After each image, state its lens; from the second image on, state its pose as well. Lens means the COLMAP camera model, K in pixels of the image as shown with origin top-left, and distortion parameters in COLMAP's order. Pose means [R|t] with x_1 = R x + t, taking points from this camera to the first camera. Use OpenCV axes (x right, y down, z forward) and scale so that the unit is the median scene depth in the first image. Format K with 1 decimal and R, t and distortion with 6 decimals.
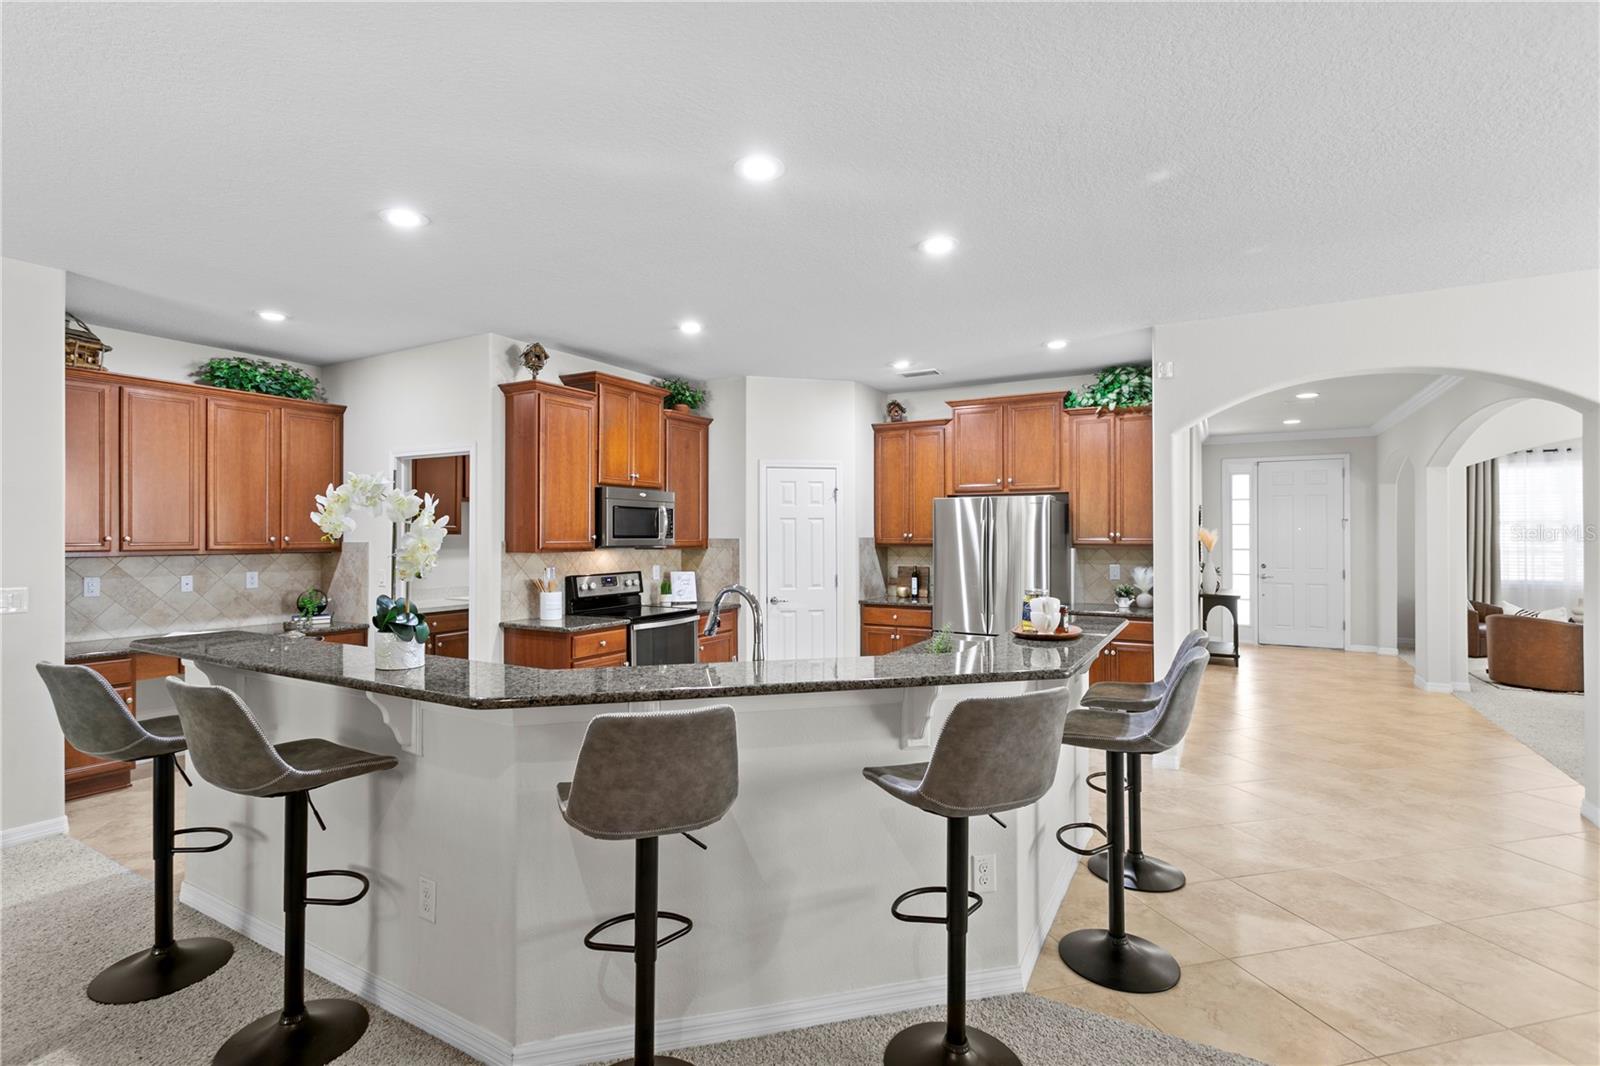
lens RADIAL K [[759.0, 0, 772.0], [0, 759.0, 532.6], [0, 0, 1]] dist [0.005583, 0.002035]
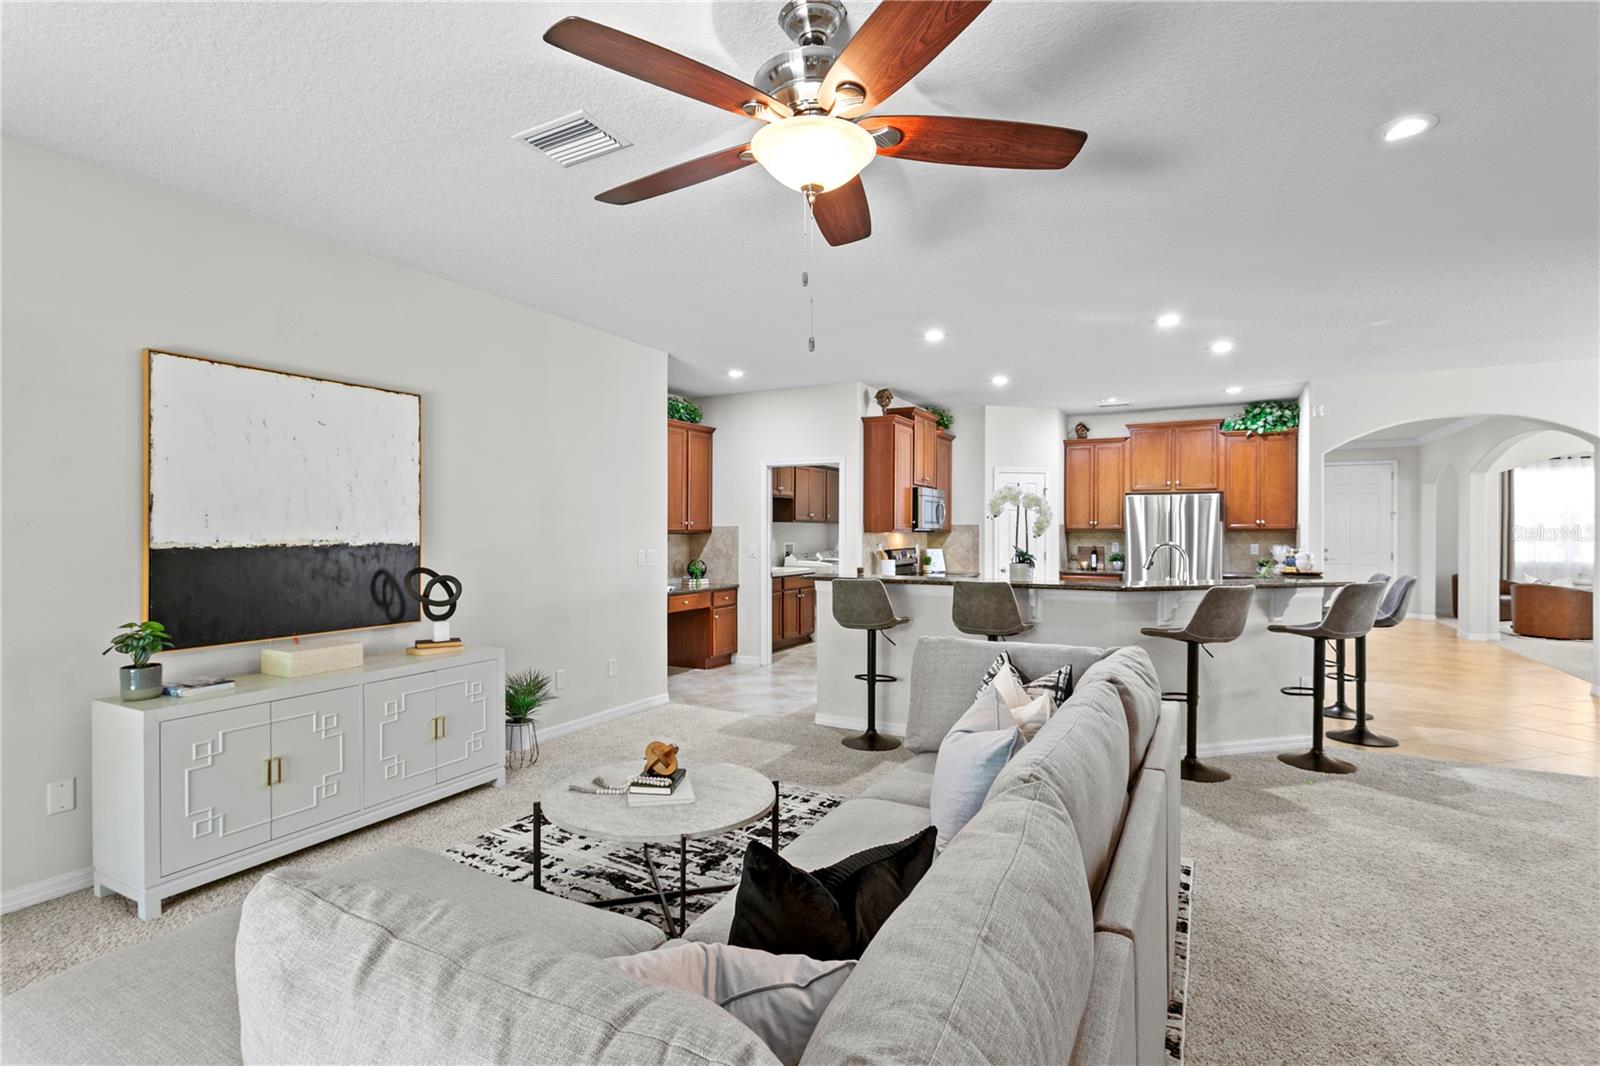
lens RADIAL K [[768.3, 0, 778.1], [0, 768.3, 531.6], [0, 0, 1]] dist [0.010398, -0.000147]
pose [[0.999759, 0.001816, 0.021893, -0.469635], [-0.001958, 0.999977, 0.006478, 0.013067], [-0.021881, -0.006519, 0.999739, -0.405179]]
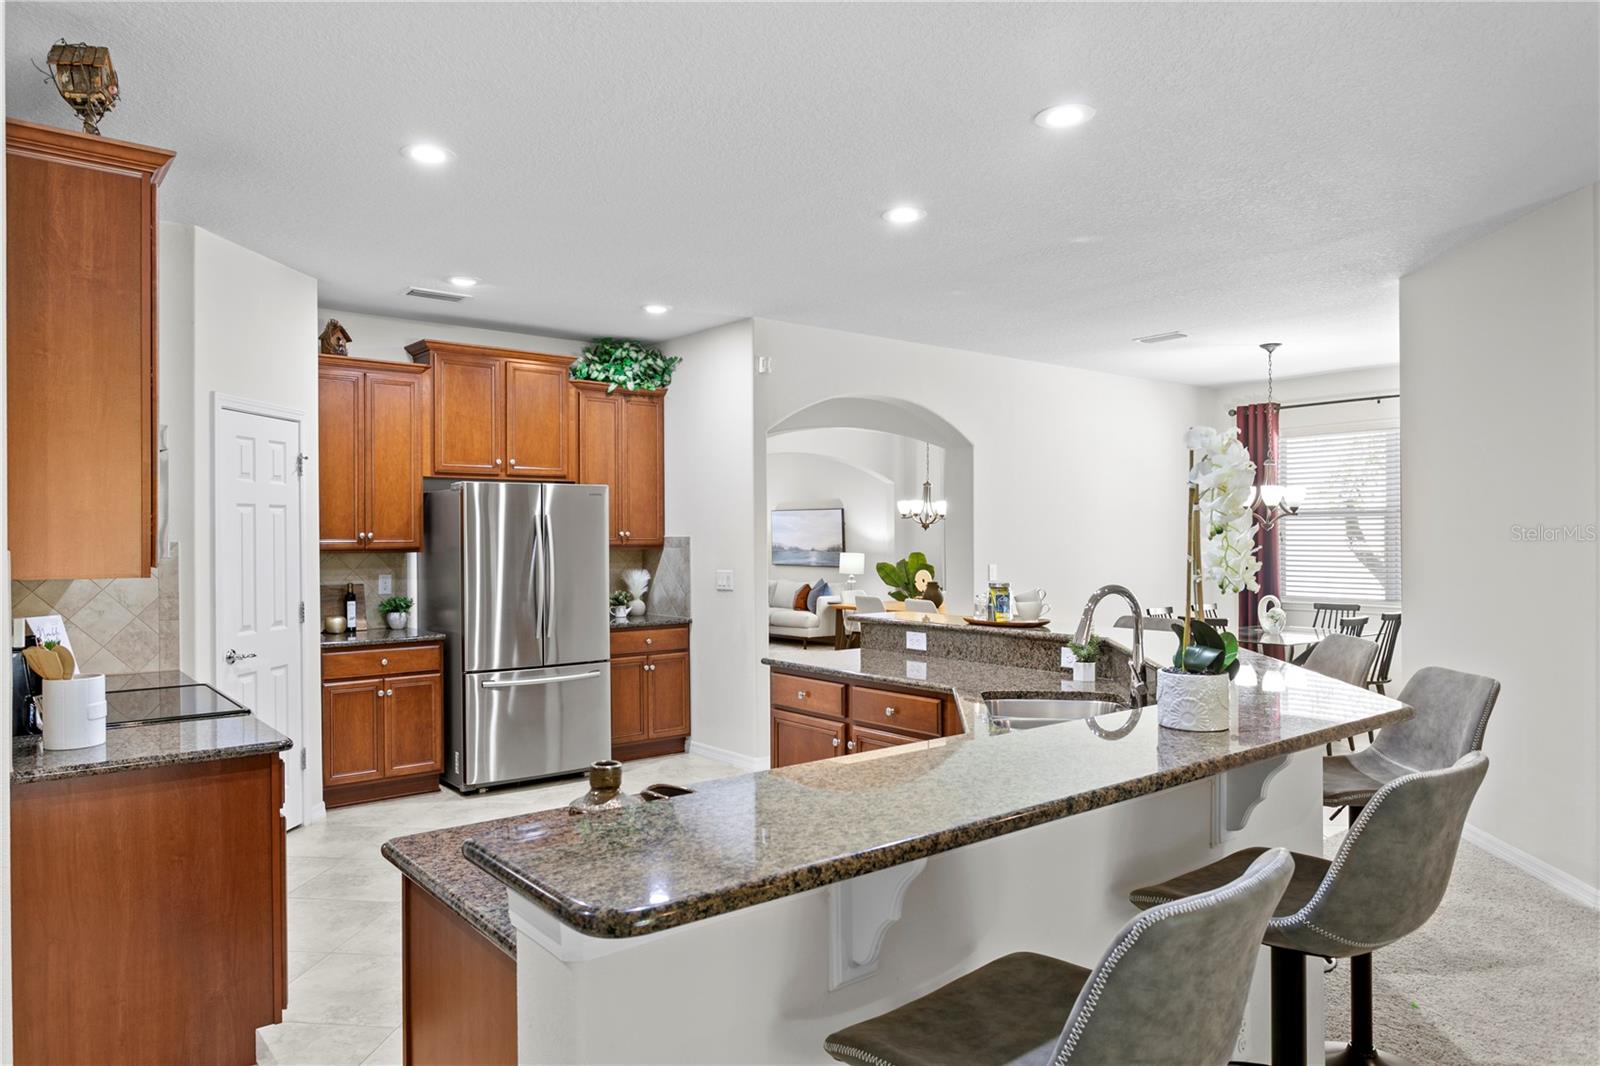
lens RADIAL K [[1033.1, 0, 776.7], [0, 1033.1, 531.4], [0, 0, 1]] dist [-0.000613, 0.003606]
pose [[0.362170, 0.001252, 0.932111, -0.584390], [0.001898, 0.999996, -0.002081, 0.003145], [-0.932110, 0.002522, 0.362166, 0.407361]]
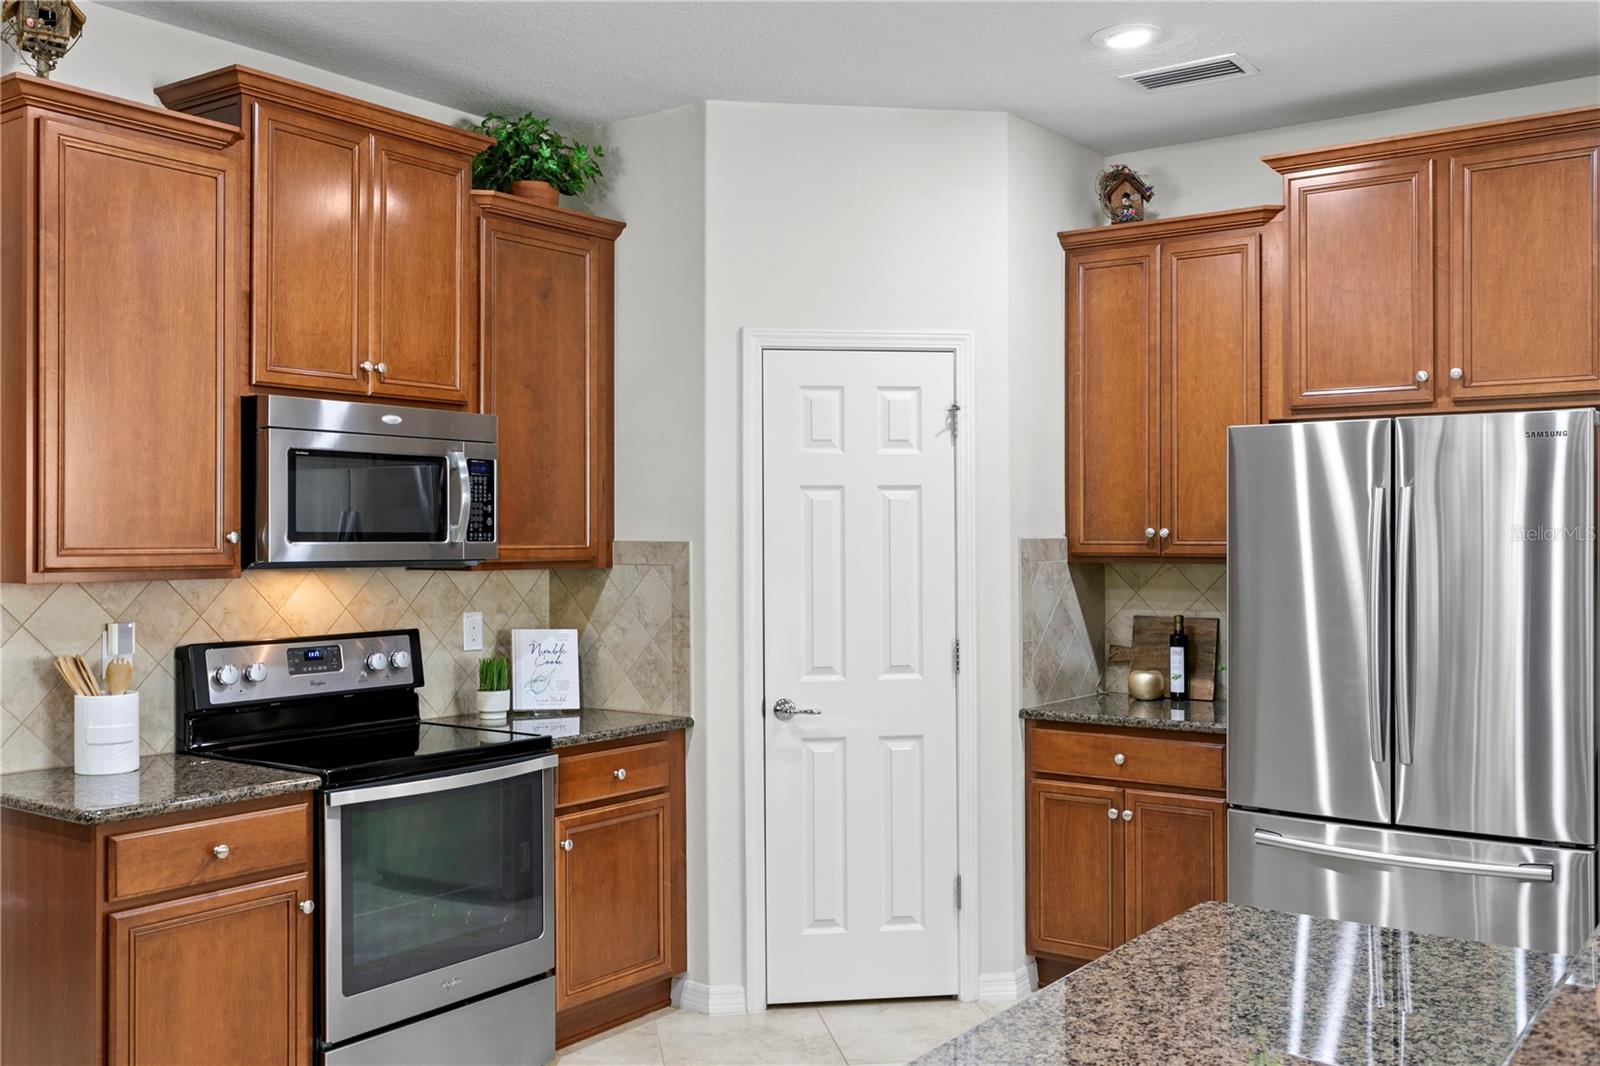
lens RADIAL K [[1474.6, 0, 752.7], [0, 1474.6, 530.4], [0, 0, 1]] dist [0.006080, -0.002085]
pose [[0.993913, -0.001389, -0.110158, 0.072628], [0.001443, 0.999999, 0.000417, 0.002408], [0.110157, -0.000573, 0.993914, 0.312342]]
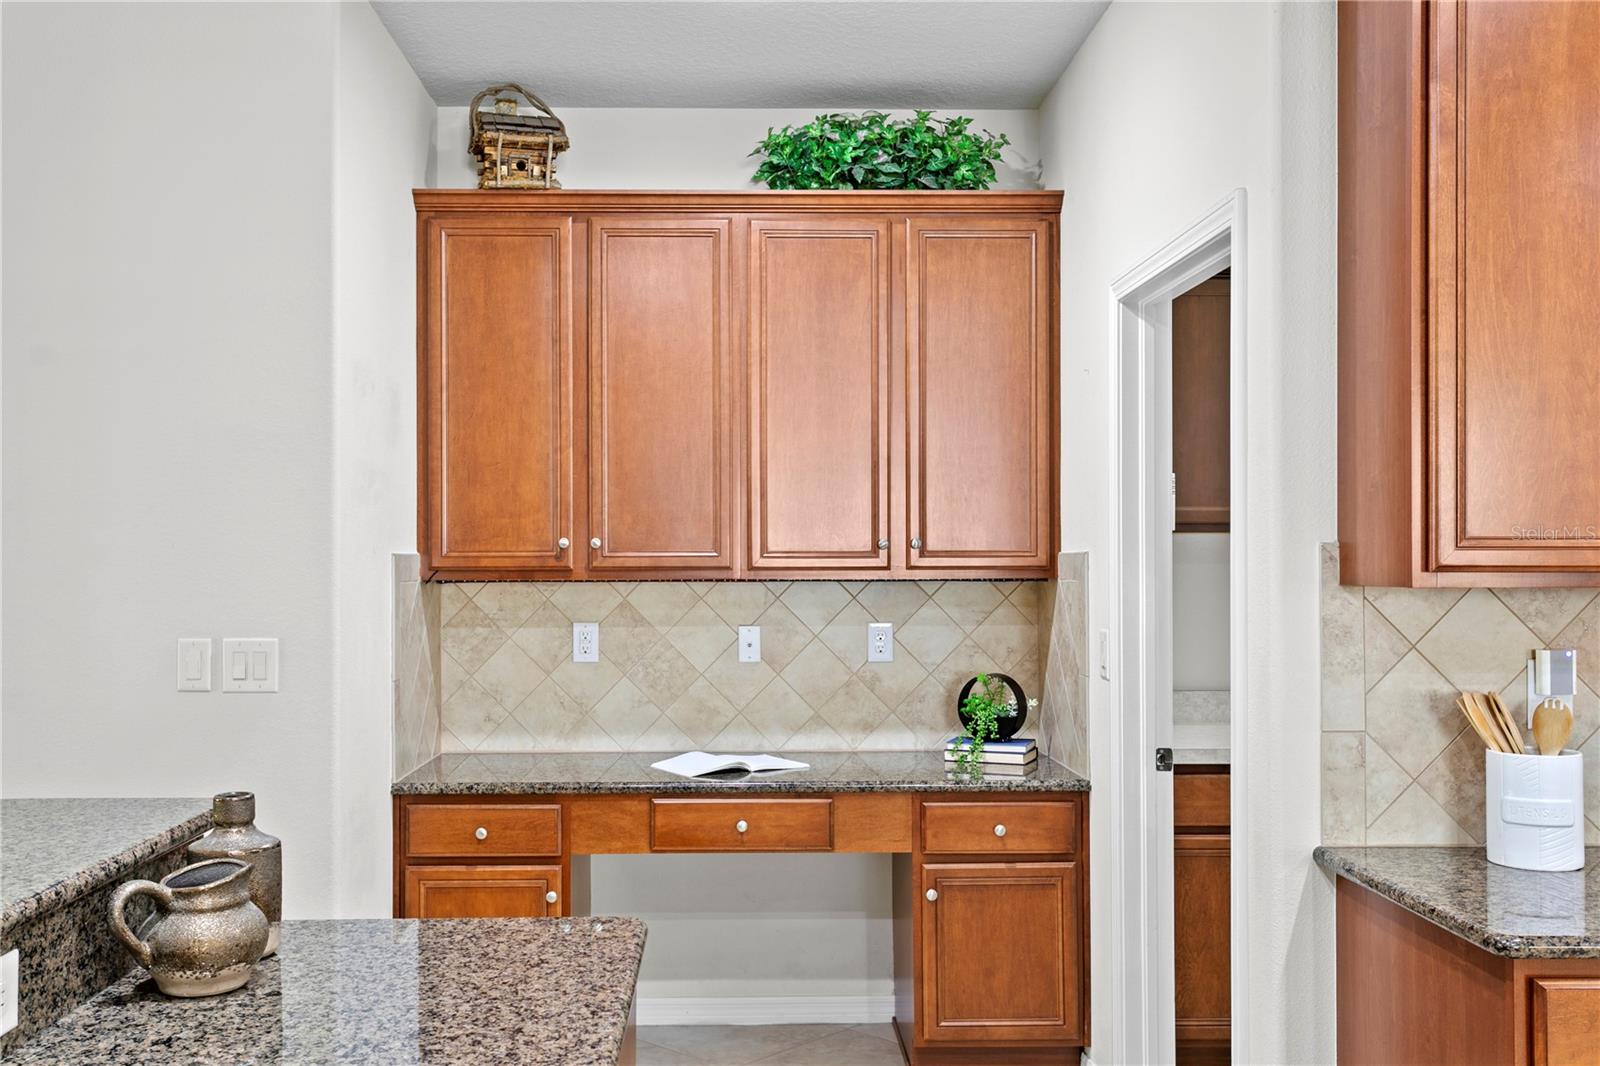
lens RADIAL K [[1492.0, 0, 769.9], [0, 1492.0, 546.9], [0, 0, 1]] dist [0.018908, -0.004342]
pose [[0.535684, -0.007470, -0.844385, -0.015192], [0.004086, 0.999972, -0.006254, 0.013306], [0.844408, -0.000100, 0.535700, 0.476390]]
